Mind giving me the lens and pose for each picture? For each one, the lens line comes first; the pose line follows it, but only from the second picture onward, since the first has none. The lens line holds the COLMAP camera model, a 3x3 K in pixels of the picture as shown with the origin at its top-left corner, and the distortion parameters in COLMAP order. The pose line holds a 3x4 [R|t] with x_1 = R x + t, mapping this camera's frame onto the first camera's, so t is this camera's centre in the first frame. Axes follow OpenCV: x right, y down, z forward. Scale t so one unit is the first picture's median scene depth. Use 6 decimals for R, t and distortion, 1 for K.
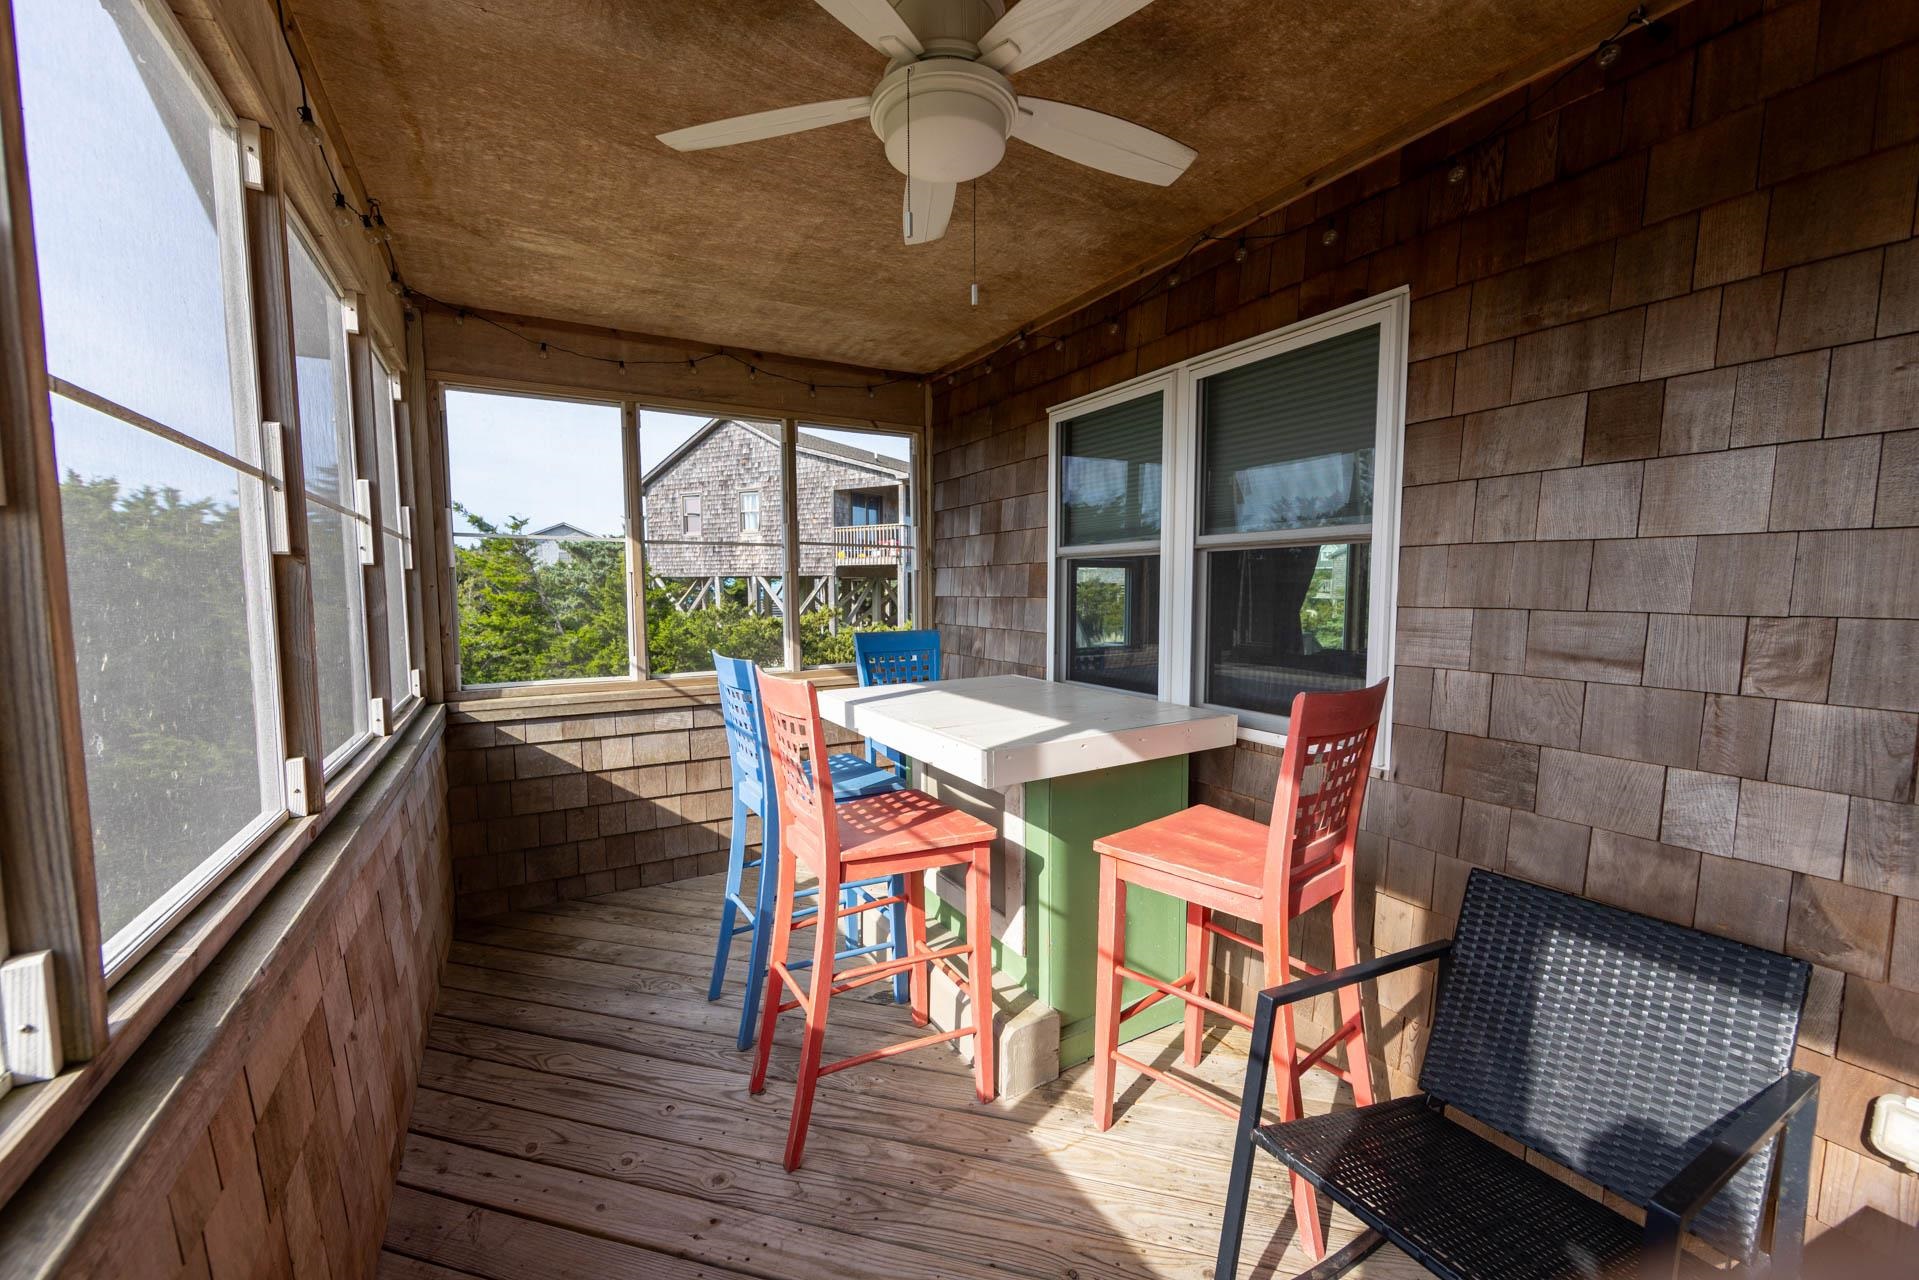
lens RADIAL K [[762.8, 0, 959.5], [0, 762.8, 640.0], [0, 0, 1]] dist [-0.000893, -0.000057]
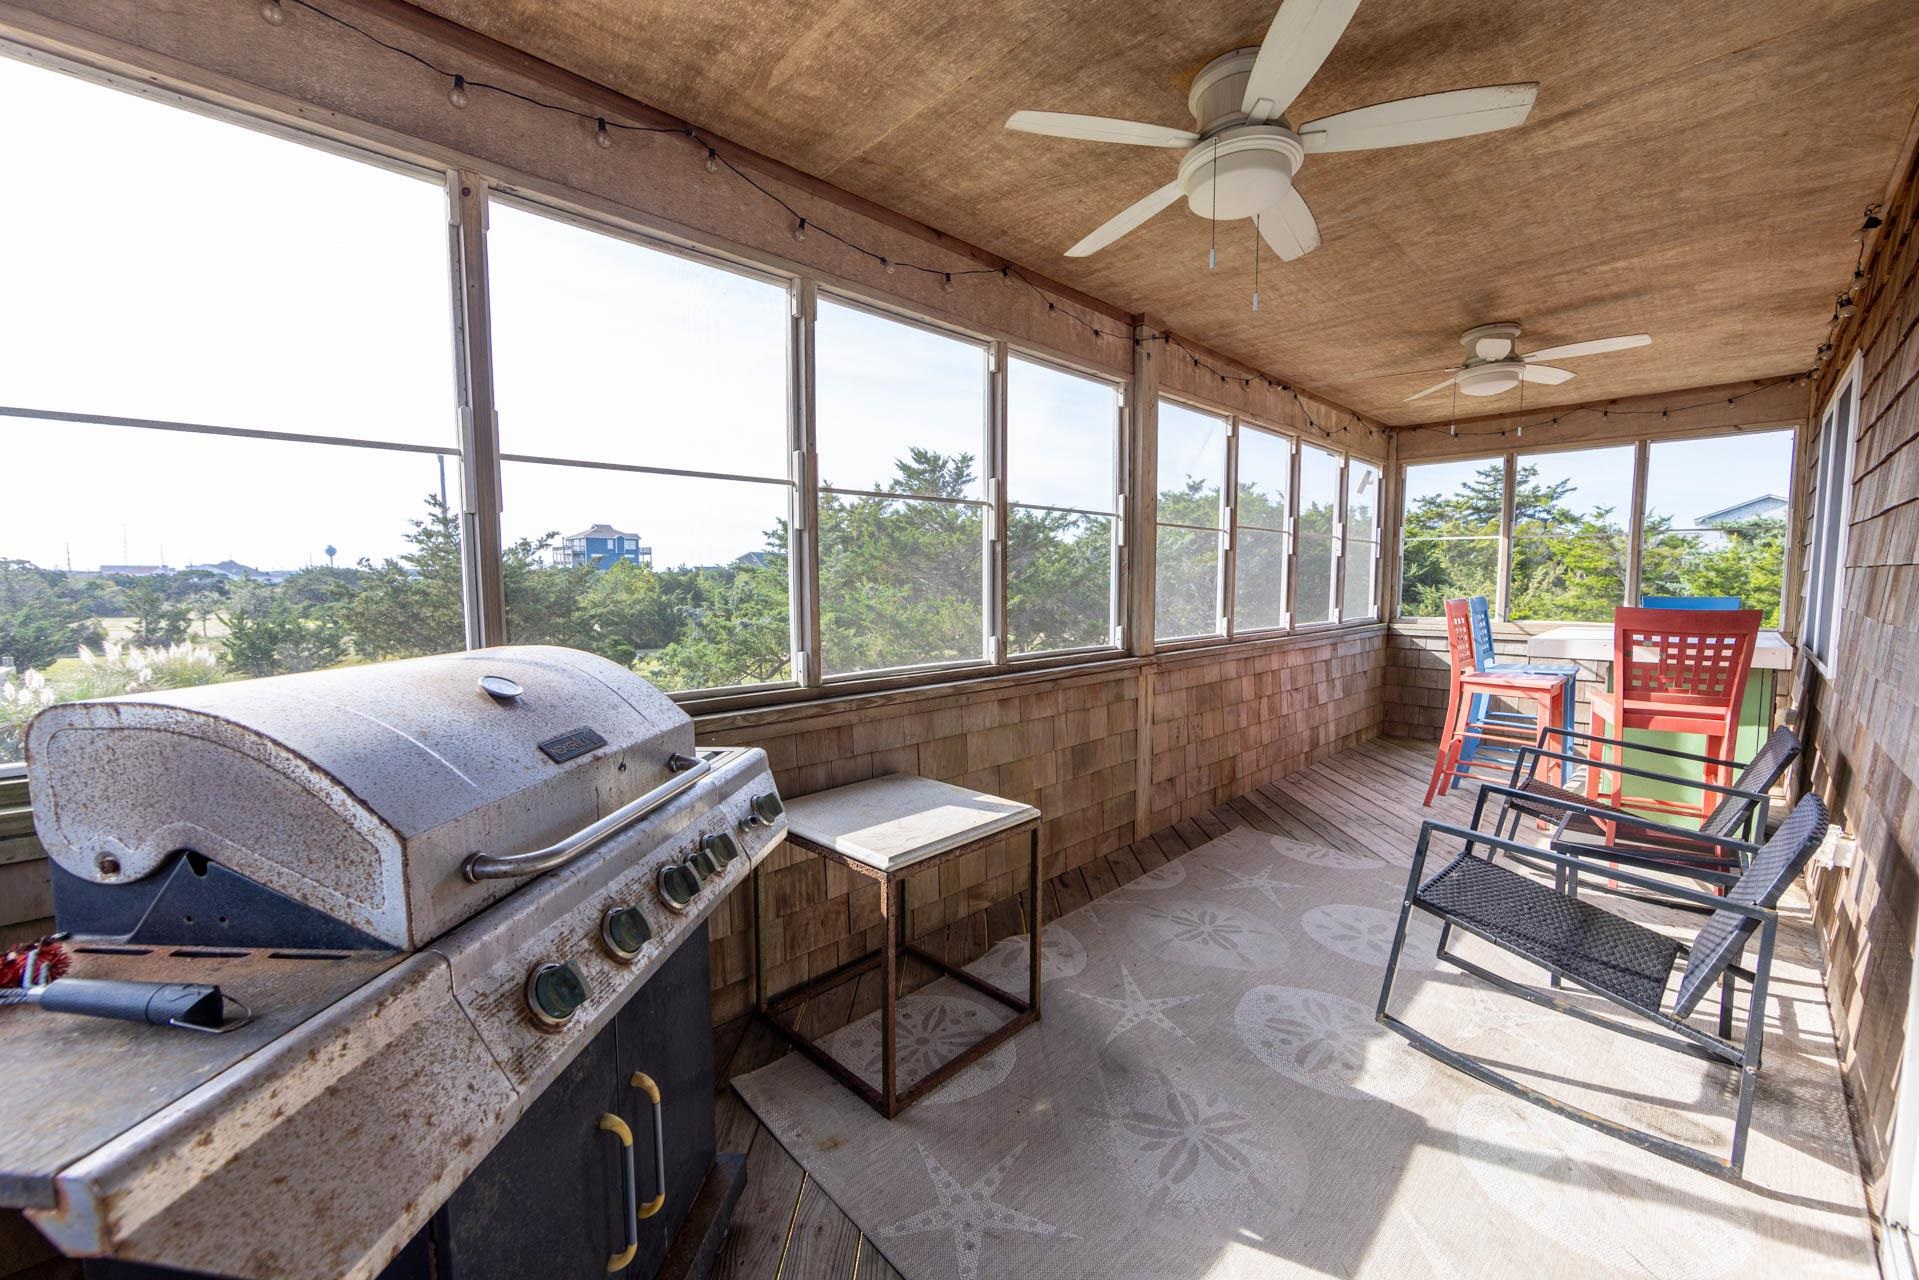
lens RADIAL K [[762.8, 0, 959.5], [0, 762.8, 640.0], [0, 0, 1]] dist [-0.000893, -0.000057]
pose [[0.264172, 0.076970, -0.961399, 0.957066], [-0.063228, 0.996048, 0.062370, 0.068848], [0.962401, 0.044311, 0.267995, -0.629851]]
